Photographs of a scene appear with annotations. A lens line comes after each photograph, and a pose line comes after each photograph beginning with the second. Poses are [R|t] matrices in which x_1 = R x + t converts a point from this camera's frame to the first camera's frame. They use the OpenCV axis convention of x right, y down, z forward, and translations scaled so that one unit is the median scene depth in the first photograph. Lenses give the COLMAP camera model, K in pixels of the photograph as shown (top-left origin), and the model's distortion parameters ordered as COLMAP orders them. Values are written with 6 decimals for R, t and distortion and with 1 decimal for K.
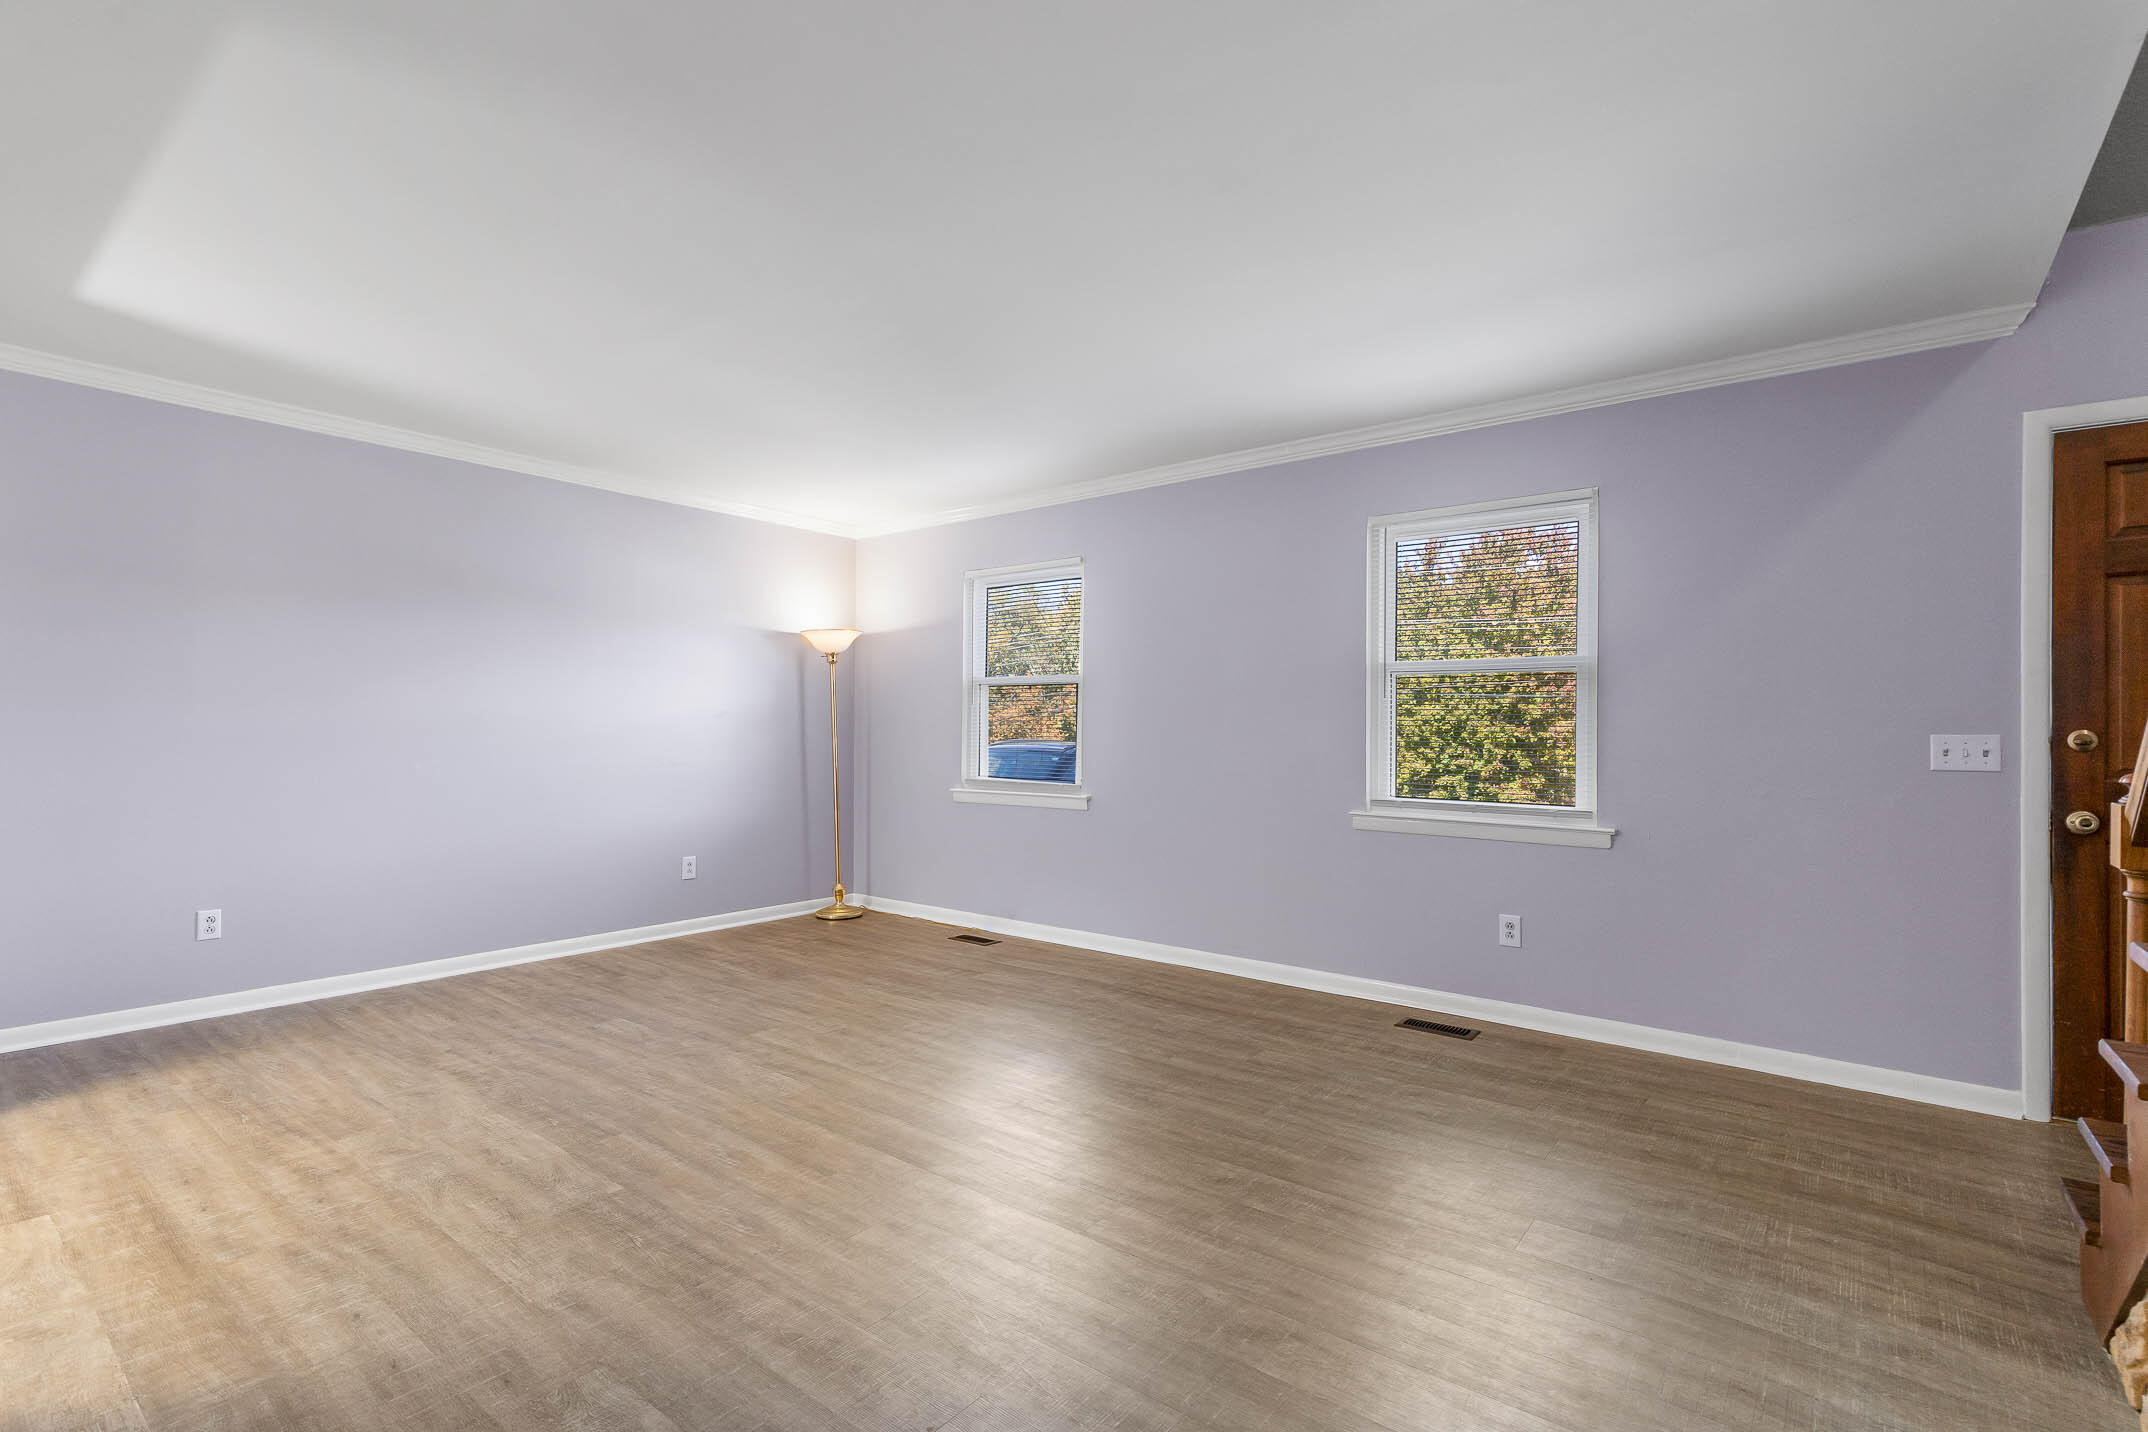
lens RADIAL K [[987.6, 0, 1069.3], [0, 987.6, 741.3], [0, 0, 1]] dist [0.001924, -0.000053]
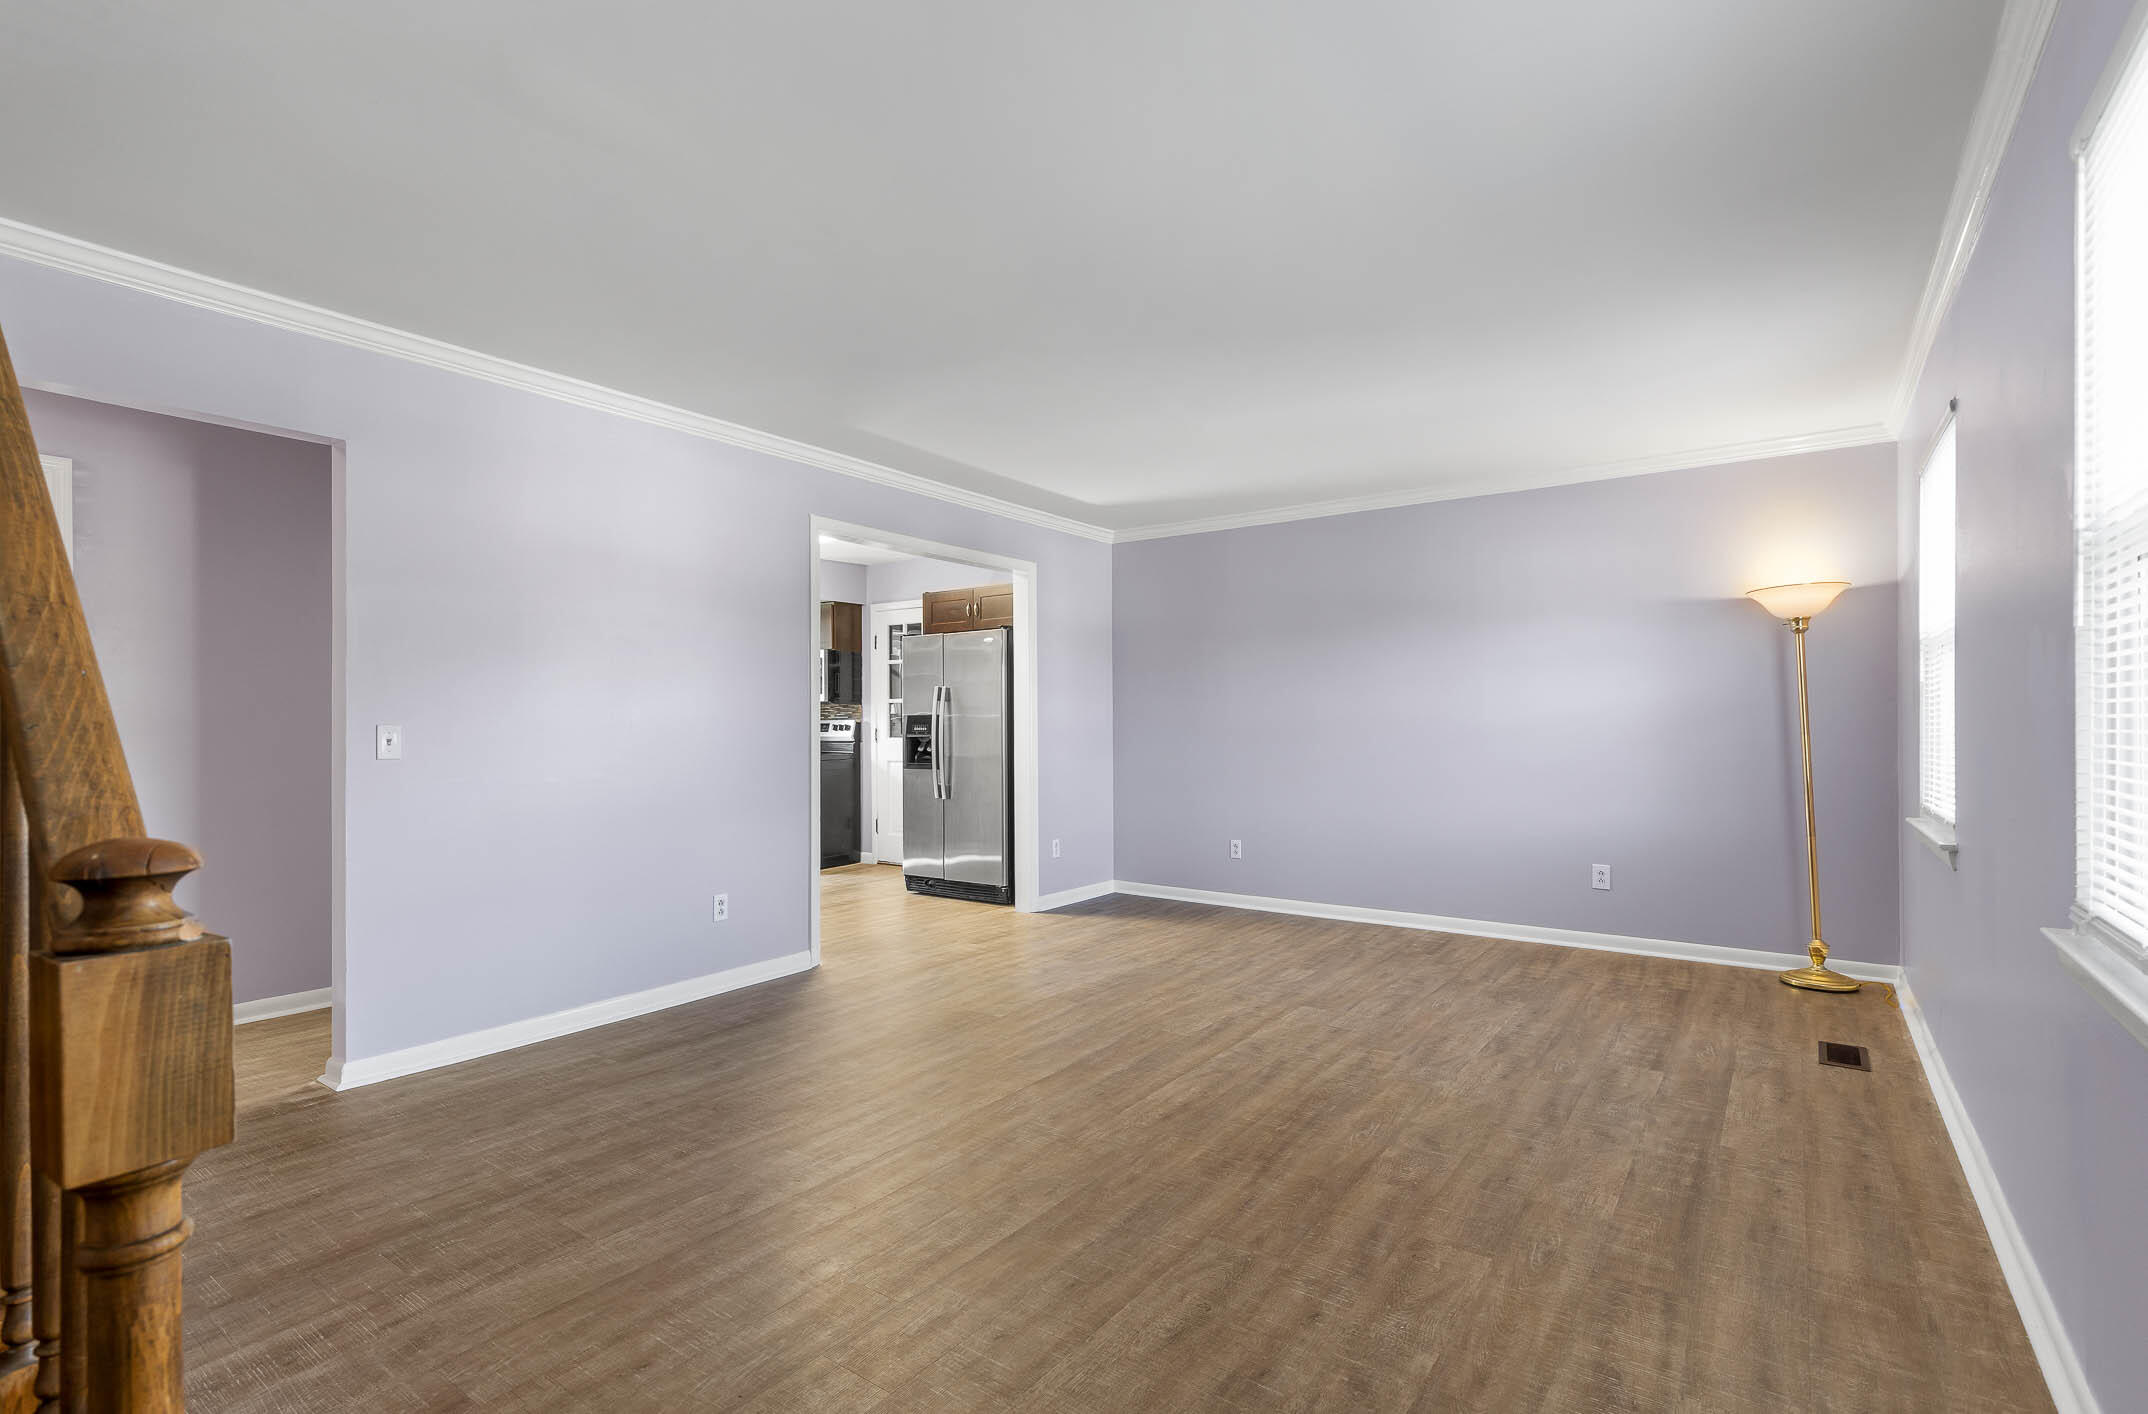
lens RADIAL K [[1004.0, 0, 1072.1], [0, 1004.0, 731.1], [0, 0, 1]] dist [0.002021, 0.000243]
pose [[0.044389, 0.002743, -0.999011, 0.772682], [-0.009913, 0.999948, 0.002305, -0.006000], [0.998965, 0.009801, 0.044414, 0.695132]]
